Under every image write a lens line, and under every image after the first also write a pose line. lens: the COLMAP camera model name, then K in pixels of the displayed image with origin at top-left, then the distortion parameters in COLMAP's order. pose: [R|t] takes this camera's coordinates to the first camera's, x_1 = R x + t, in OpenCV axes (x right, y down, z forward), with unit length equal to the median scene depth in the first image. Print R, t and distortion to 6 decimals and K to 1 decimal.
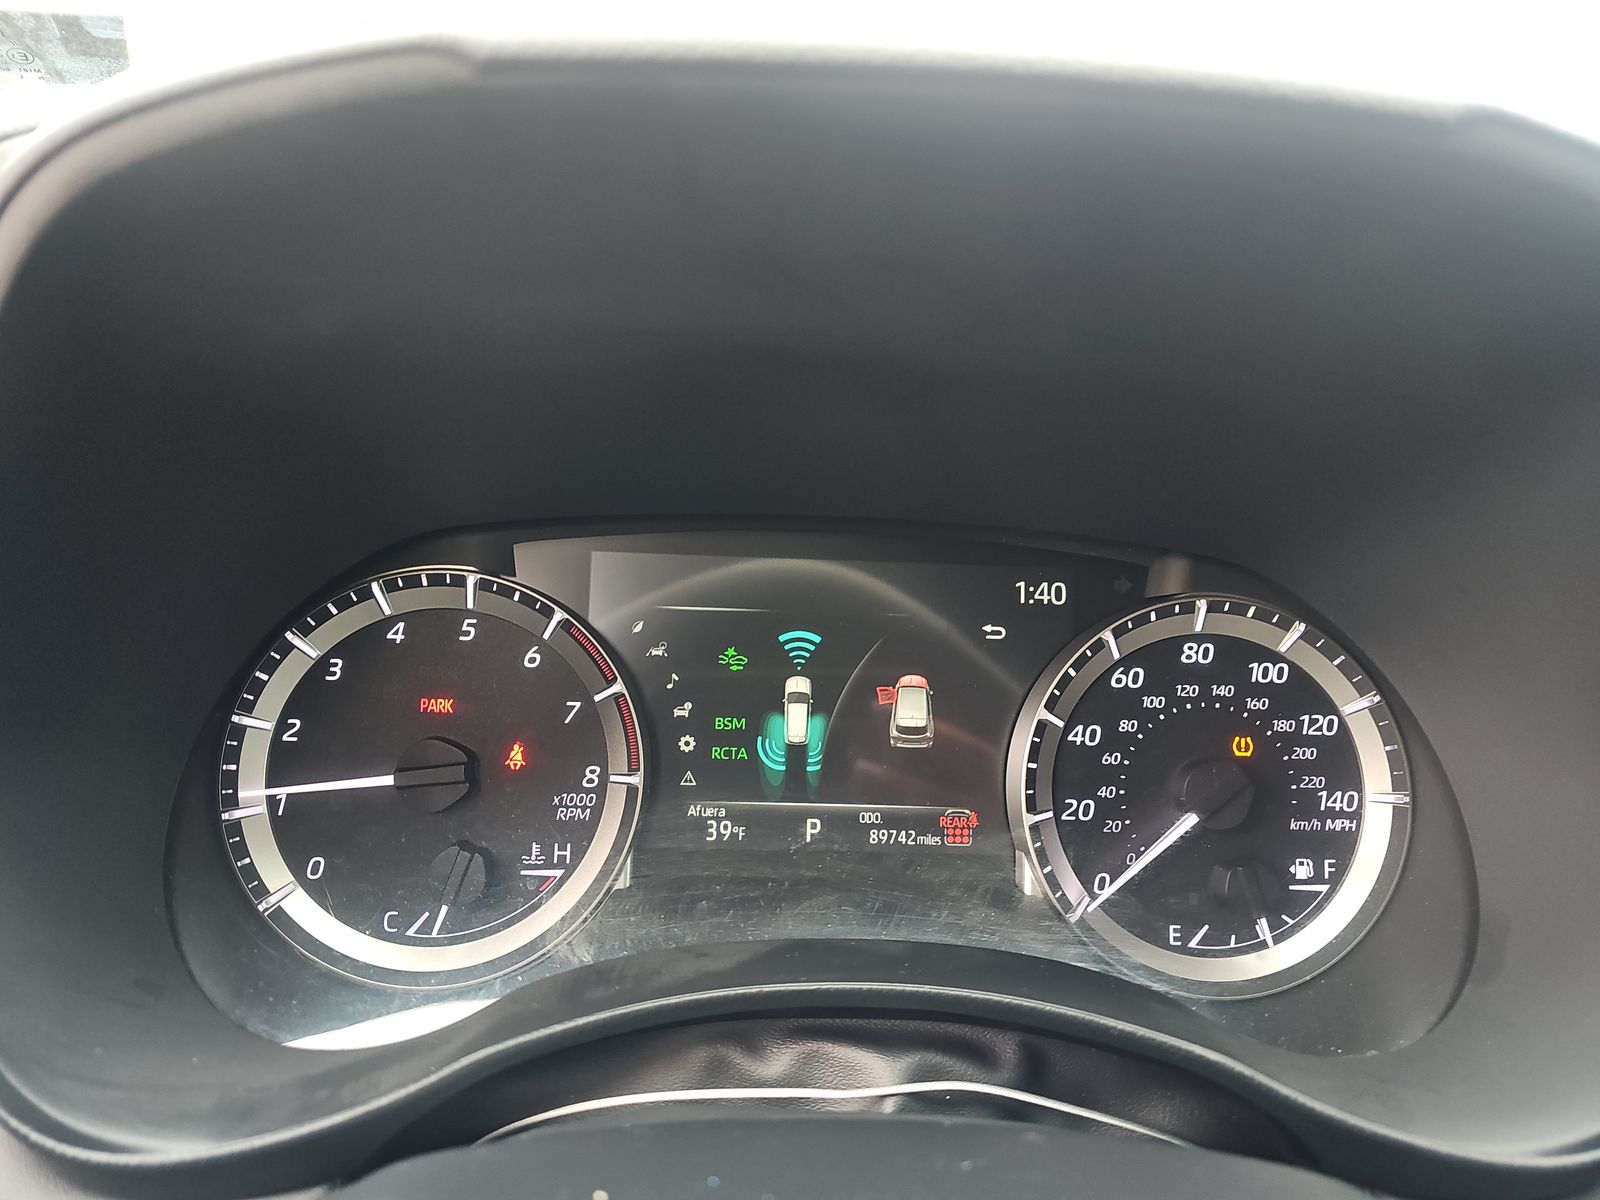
lens RADIAL K [[1059.7, 0, 809.8], [0, 1059.7, 600.0], [0, 0, 1]] dist [0.007668, -0.019290]
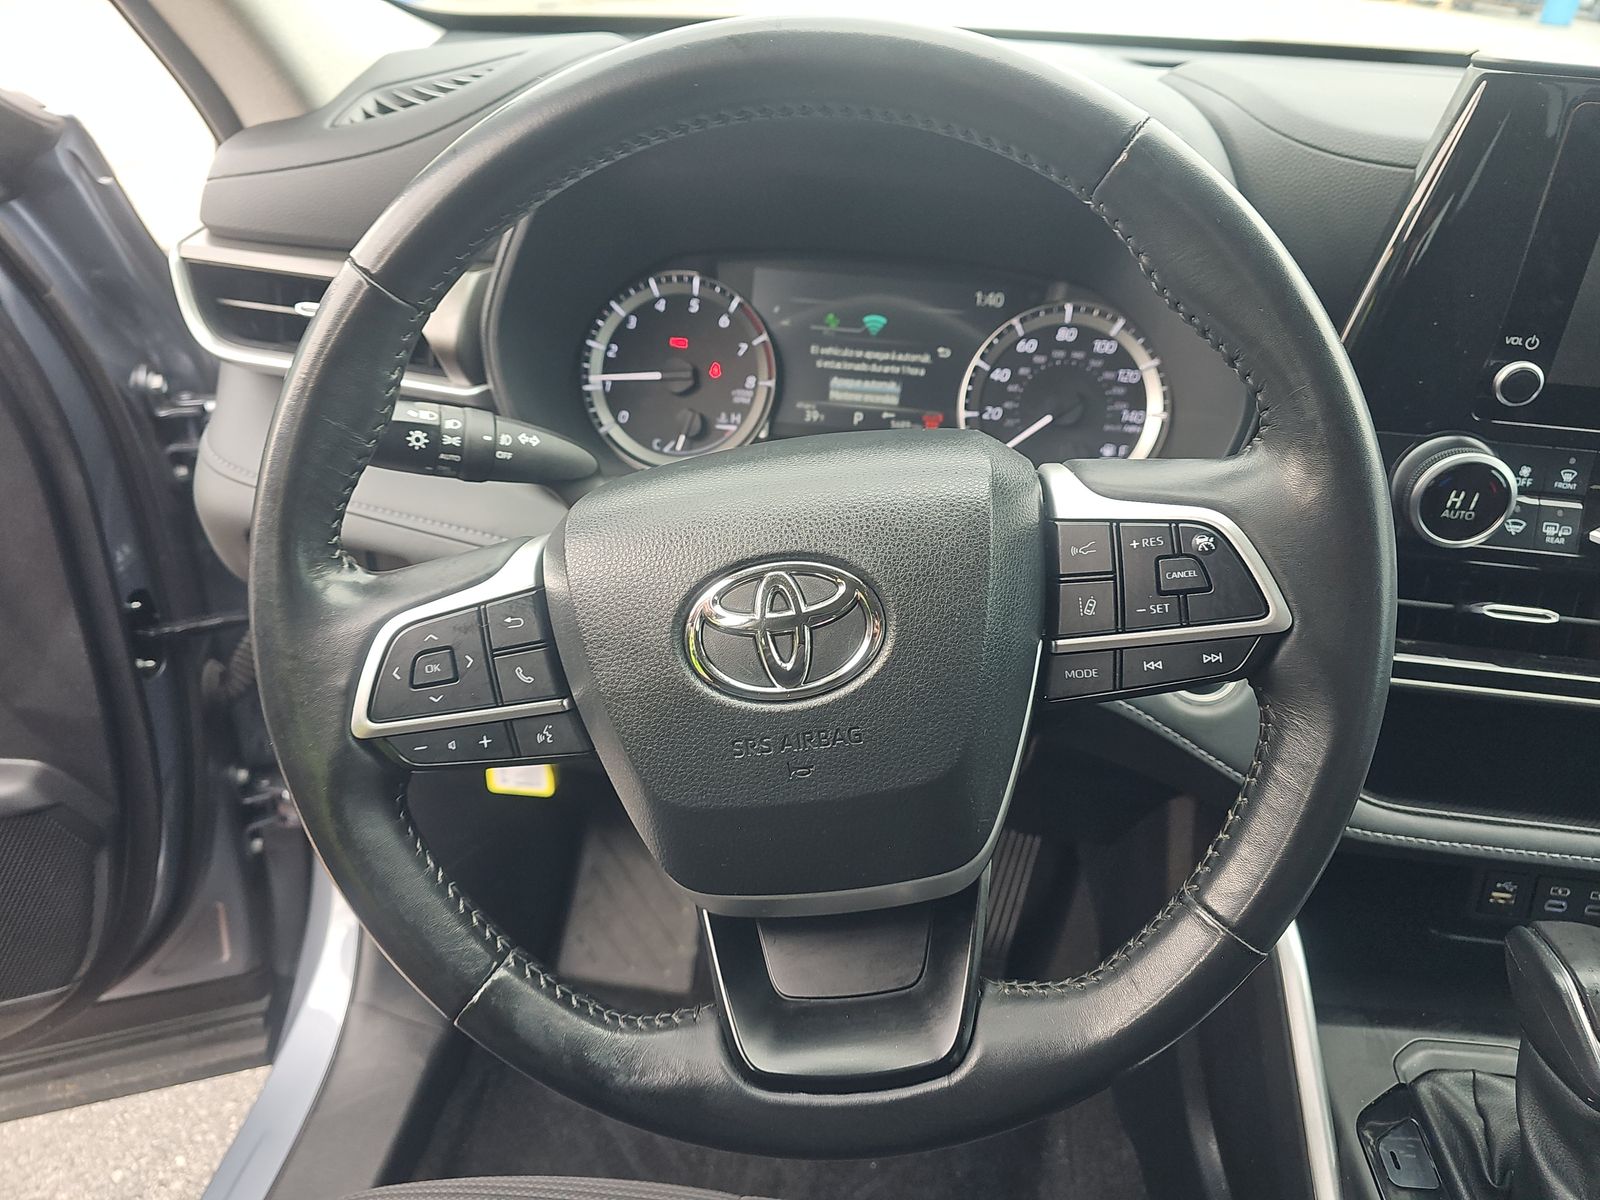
lens RADIAL K [[1059.7, 0, 799.1], [0, 1059.7, 602.2], [0, 0, 1]] dist [0.007668, -0.019290]
pose [[0.983972, 0.081637, -0.158540, 0.242751], [-0.045800, 0.974927, 0.217760, 0.129751], [0.172343, -0.207009, 0.963040, -1.031143]]
